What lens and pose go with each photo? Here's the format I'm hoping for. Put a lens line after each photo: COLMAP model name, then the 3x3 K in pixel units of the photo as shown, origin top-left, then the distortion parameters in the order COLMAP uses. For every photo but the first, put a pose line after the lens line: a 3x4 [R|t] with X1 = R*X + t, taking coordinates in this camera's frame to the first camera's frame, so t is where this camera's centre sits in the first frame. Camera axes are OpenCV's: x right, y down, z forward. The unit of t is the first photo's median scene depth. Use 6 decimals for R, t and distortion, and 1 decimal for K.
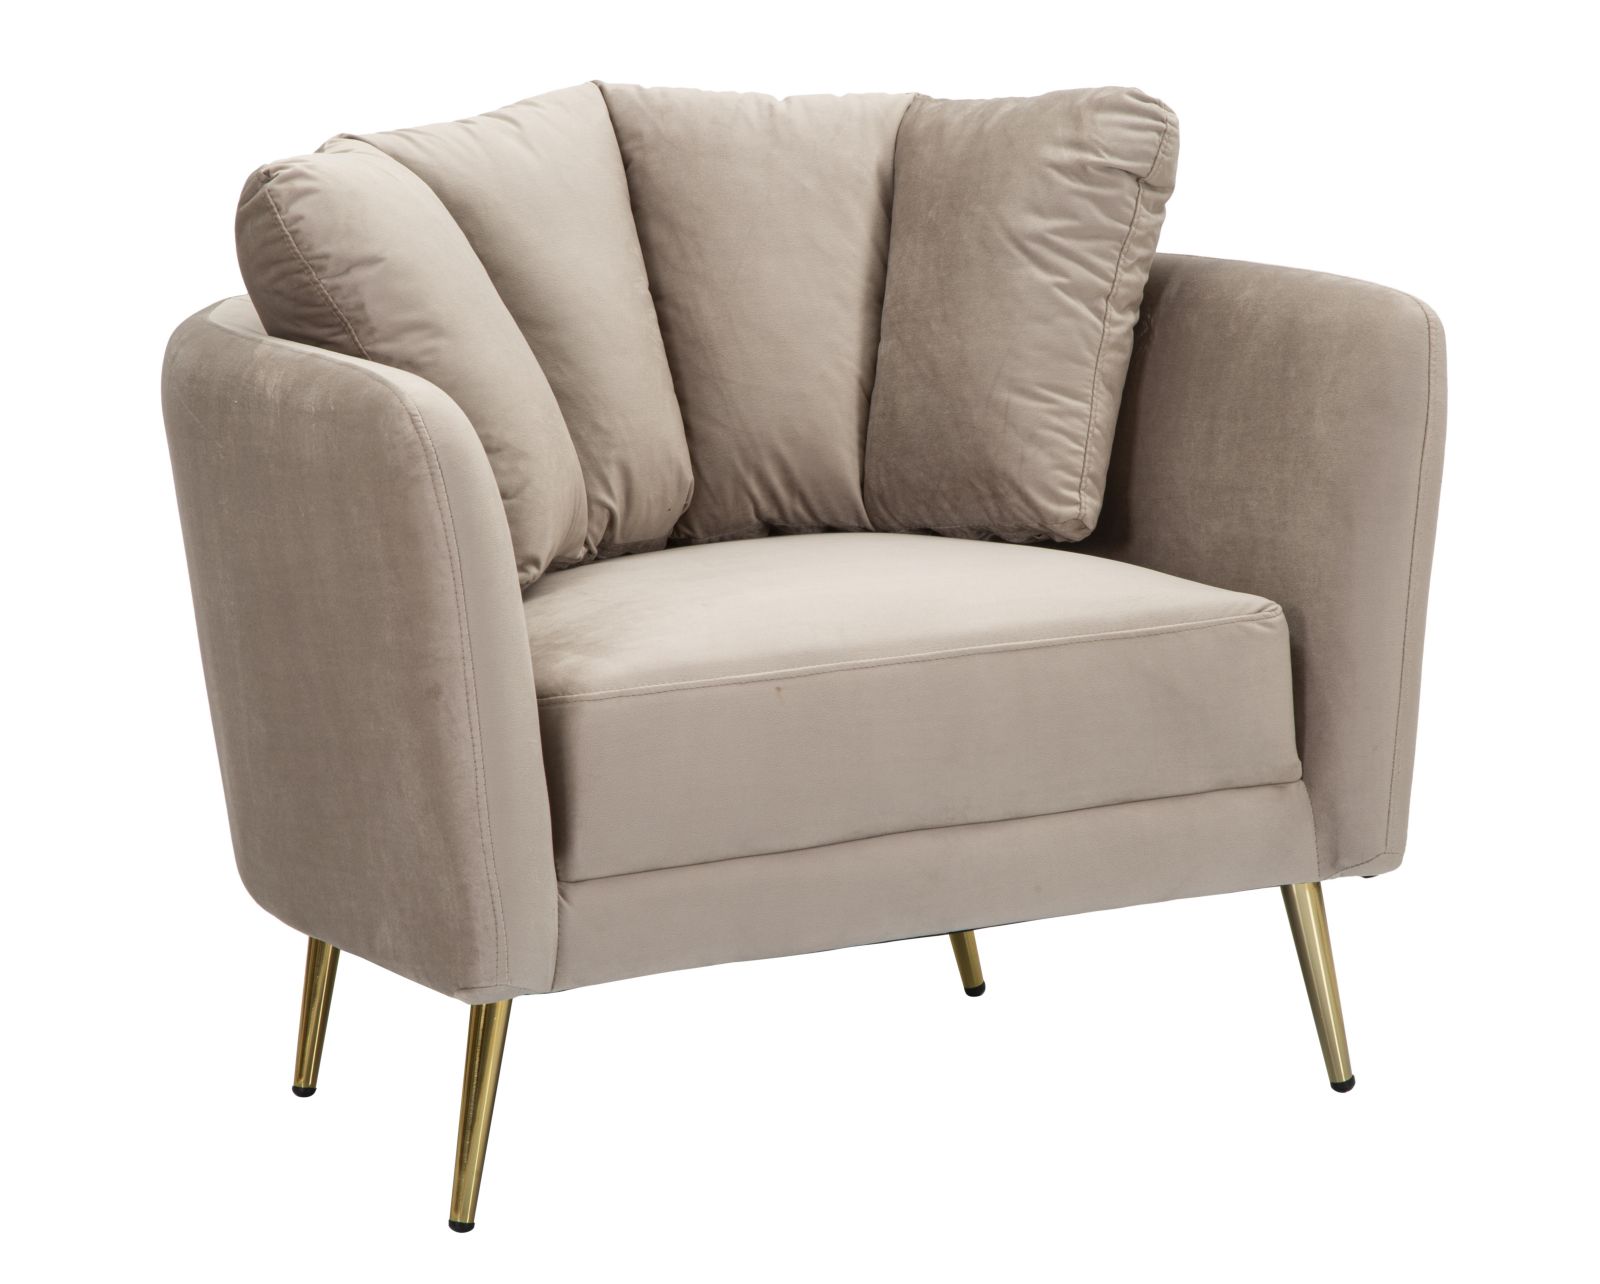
lens RADIAL K [[5908.1, 0, 793.6], [0, 5908.1, 634.3], [0, 0, 1]] dist [0.361360, 0.000000]
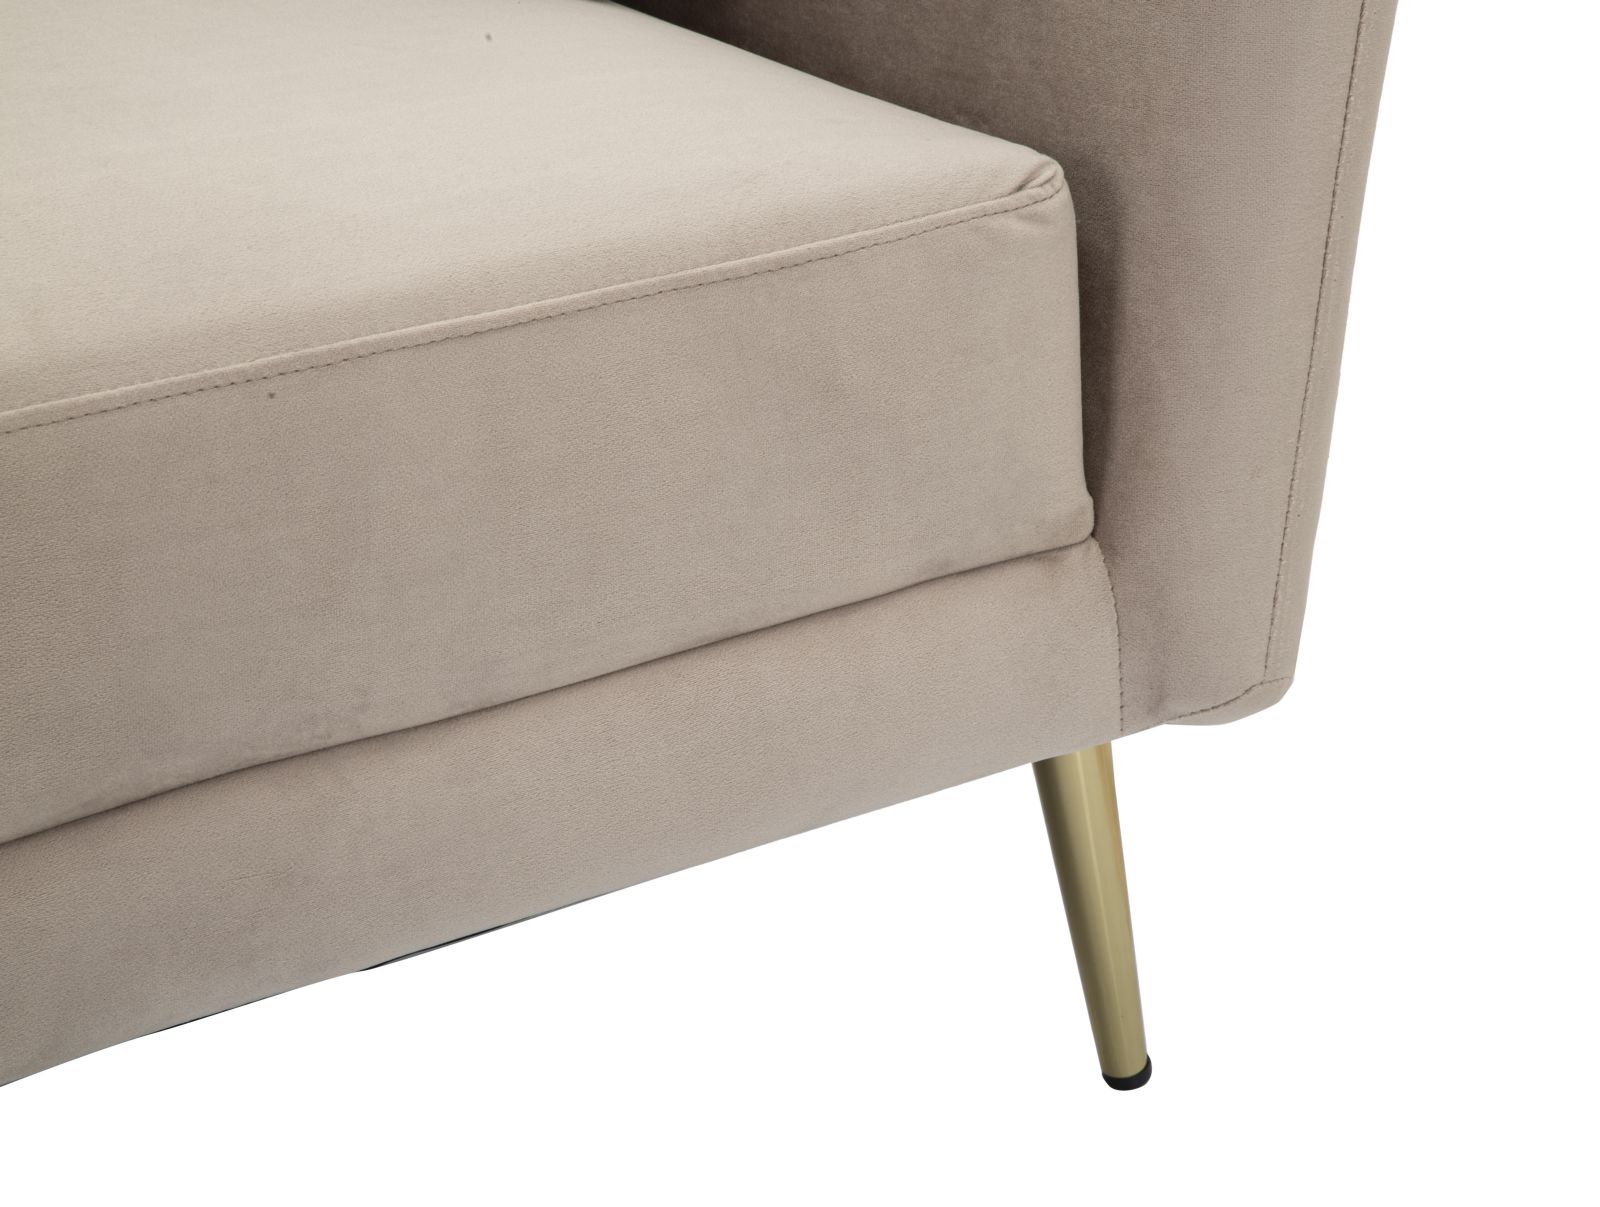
lens RADIAL K [[4668.4, 0, 811.9], [0, 4668.4, 591.6], [0, 0, 1]] dist [0.576921, 0.000000]
pose [[0.991869, -0.019764, 0.125717, 0.018631], [-0.009788, 0.973093, 0.230204, -0.054517], [-0.126884, -0.229562, 0.964988, 0.652585]]
